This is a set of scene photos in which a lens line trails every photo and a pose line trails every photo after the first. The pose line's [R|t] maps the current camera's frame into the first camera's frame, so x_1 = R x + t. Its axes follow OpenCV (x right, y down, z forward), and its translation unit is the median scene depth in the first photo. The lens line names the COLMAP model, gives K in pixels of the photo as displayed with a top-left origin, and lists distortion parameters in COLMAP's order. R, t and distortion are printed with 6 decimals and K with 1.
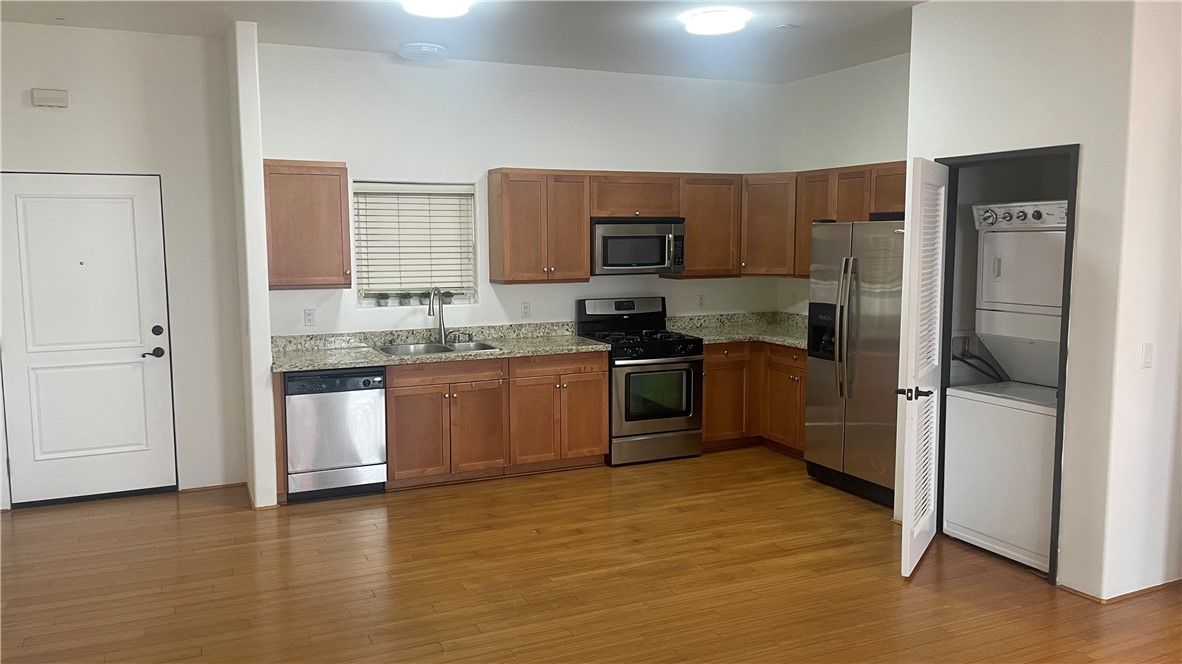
lens RADIAL K [[895.3, 0, 592.6], [0, 895.3, 329.7], [0, 0, 1]] dist [0.115177, -0.140554]
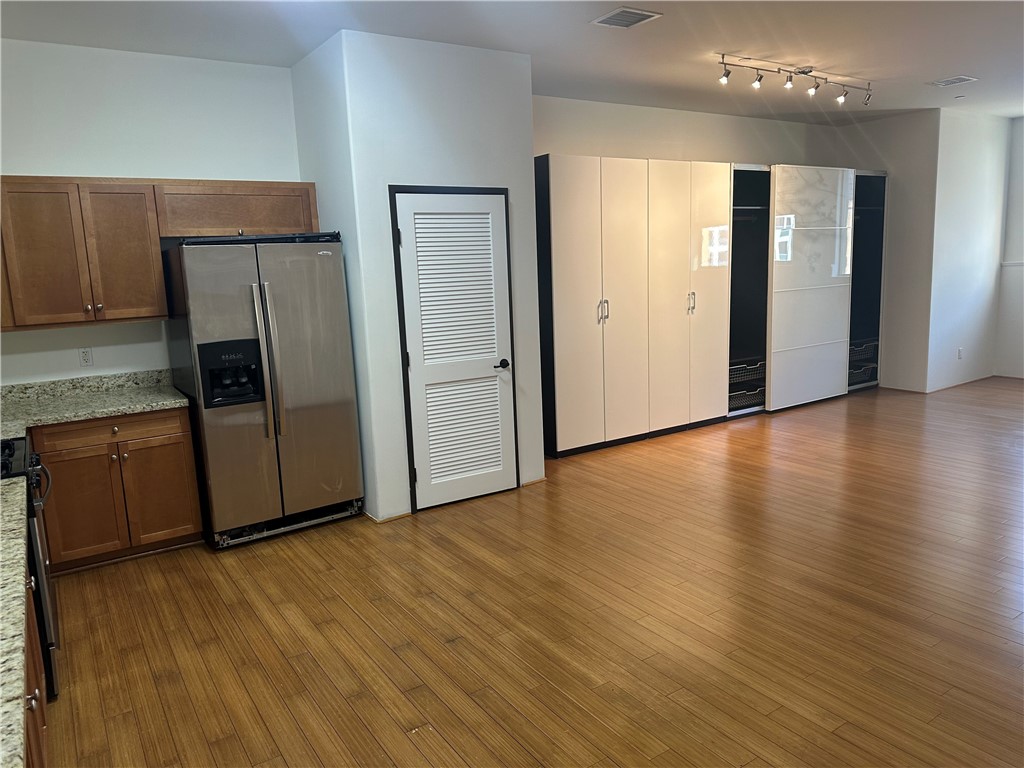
lens RADIAL K [[721.5, 0, 511.2], [0, 721.5, 376.9], [0, 0, 1]] dist [0.110644, -0.168968]
pose [[-0.153729, -0.148419, 0.976903, -0.426768], [0.147644, 0.974106, 0.171227, -0.069471], [-0.977020, 0.170556, -0.127835, 0.779247]]
